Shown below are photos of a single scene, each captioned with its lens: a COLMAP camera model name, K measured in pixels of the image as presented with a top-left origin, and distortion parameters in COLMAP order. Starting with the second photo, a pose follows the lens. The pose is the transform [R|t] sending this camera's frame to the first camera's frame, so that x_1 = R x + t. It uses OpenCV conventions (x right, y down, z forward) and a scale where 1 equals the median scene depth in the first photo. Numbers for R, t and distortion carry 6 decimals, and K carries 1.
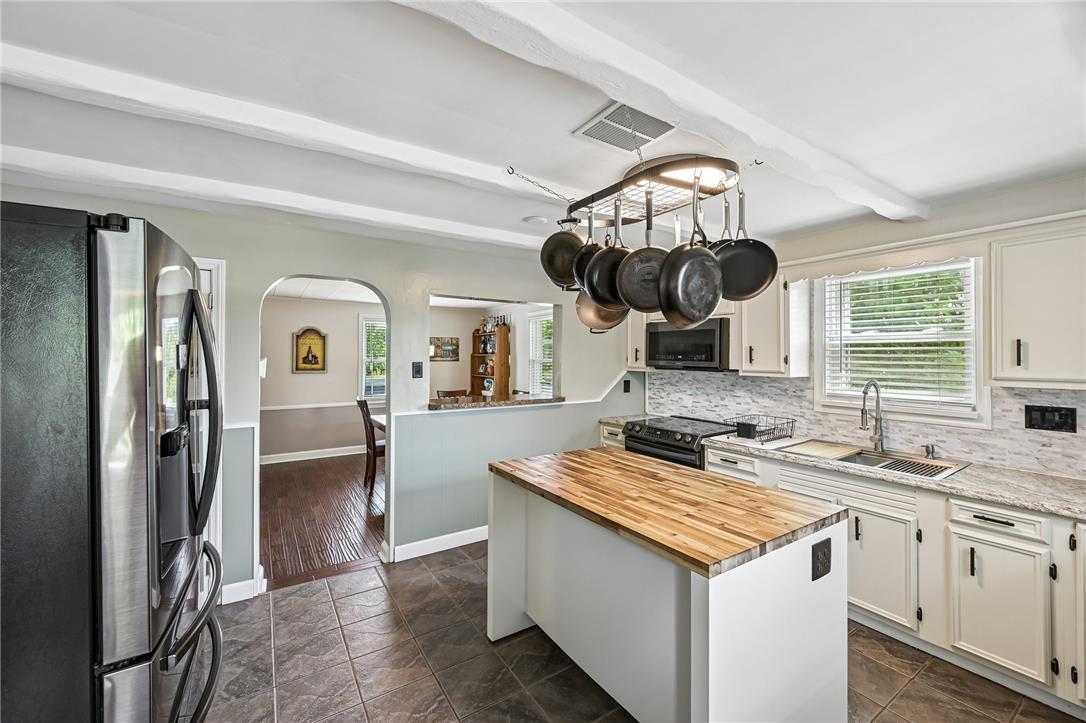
lens RADIAL K [[438.5, 0, 537.8], [0, 438.5, 359.3], [0, 0, 1]] dist [0.001983, 0.000205]
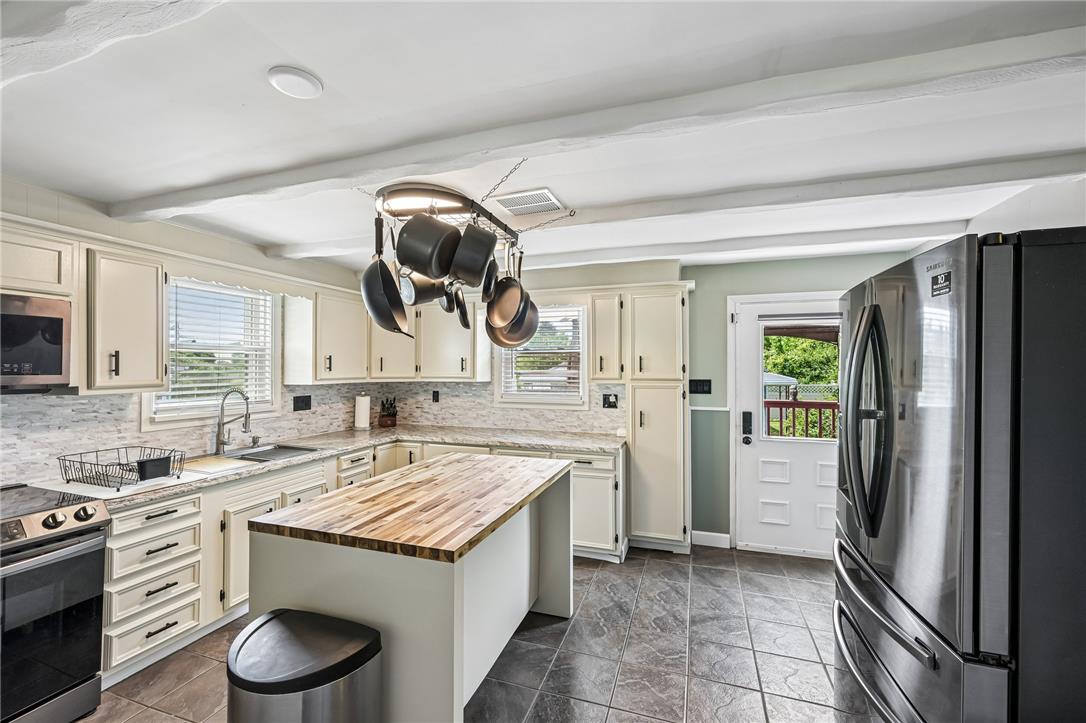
lens RADIAL K [[438.5, 0, 536.7], [0, 438.5, 365.4], [0, 0, 1]] dist [0.001983, 0.000205]
pose [[-0.614428, -0.001835, 0.788971, -0.548024], [0.001930, 0.999991, 0.003829, -0.008287], [-0.788971, 0.003876, -0.614418, 1.094324]]
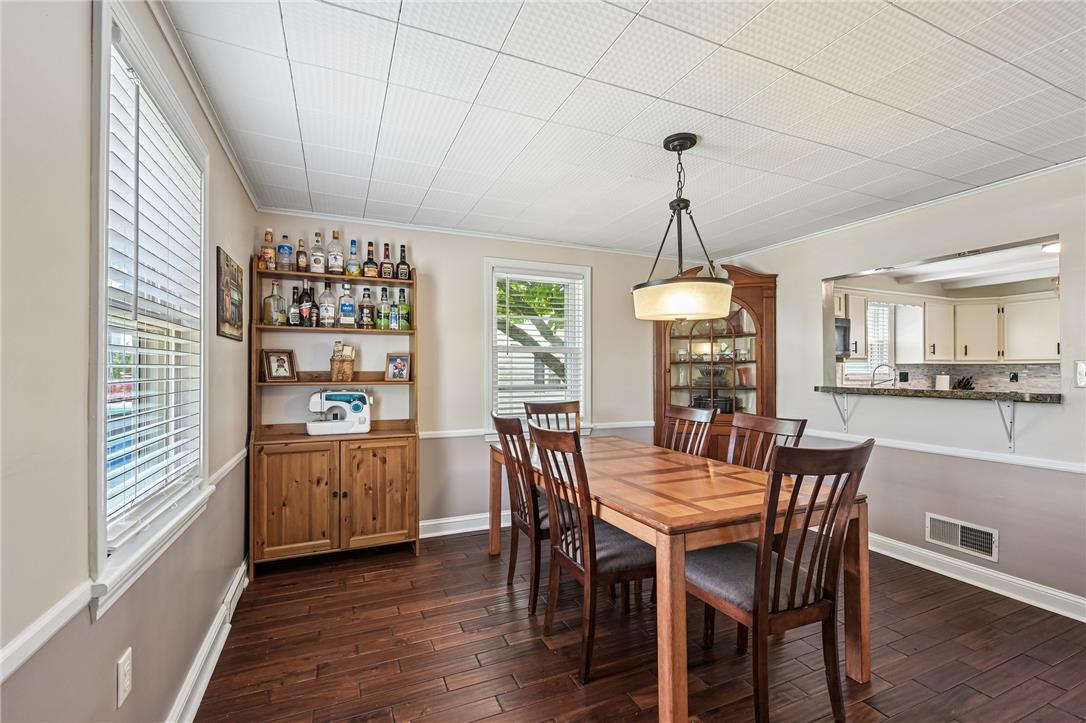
lens RADIAL K [[462.8, 0, 541.2], [0, 462.8, 363.5], [0, 0, 1]] dist [-0.000334, -0.000096]
pose [[0.160839, 0.006422, 0.986960, -1.389916], [0.003680, 0.999968, -0.007107, 0.058928], [-0.986974, 0.004775, 0.160811, 2.131614]]
